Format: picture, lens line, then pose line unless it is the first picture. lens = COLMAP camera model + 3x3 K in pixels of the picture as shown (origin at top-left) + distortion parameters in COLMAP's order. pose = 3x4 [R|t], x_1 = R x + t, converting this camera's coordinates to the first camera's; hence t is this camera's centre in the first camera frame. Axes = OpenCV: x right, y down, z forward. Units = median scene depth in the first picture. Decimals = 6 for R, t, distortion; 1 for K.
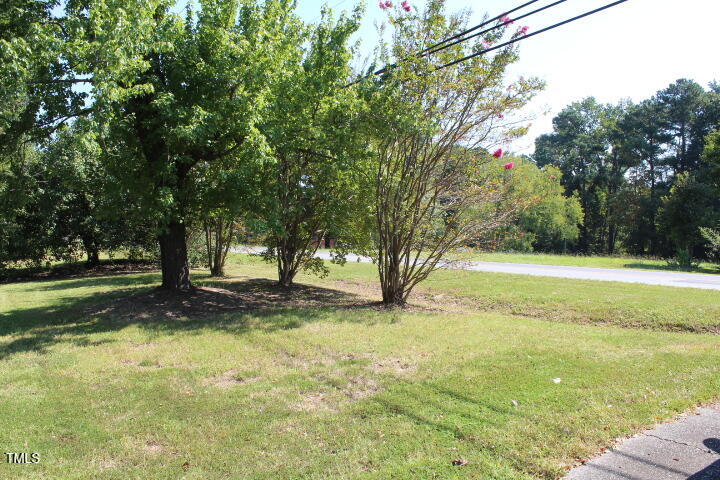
lens RADIAL K [[603.0, 0, 360.0], [0, 603.0, 240.0], [0, 0, 1]] dist [-0.182402, 0.167510]
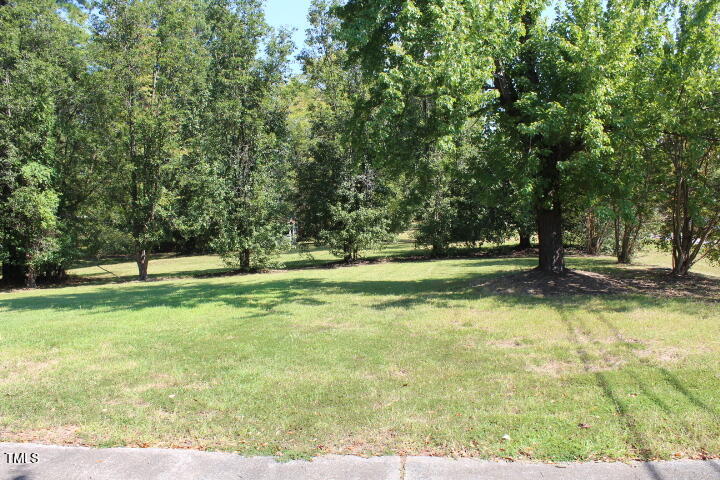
lens RADIAL K [[603.0, 0, 360.0], [0, 603.0, 240.0], [0, 0, 1]] dist [-0.182402, 0.167510]
pose [[0.713974, 0.034587, -0.699318, 0.222514], [-0.019758, 0.999377, 0.029255, 0.002506], [0.699894, -0.007070, 0.714212, -0.025650]]
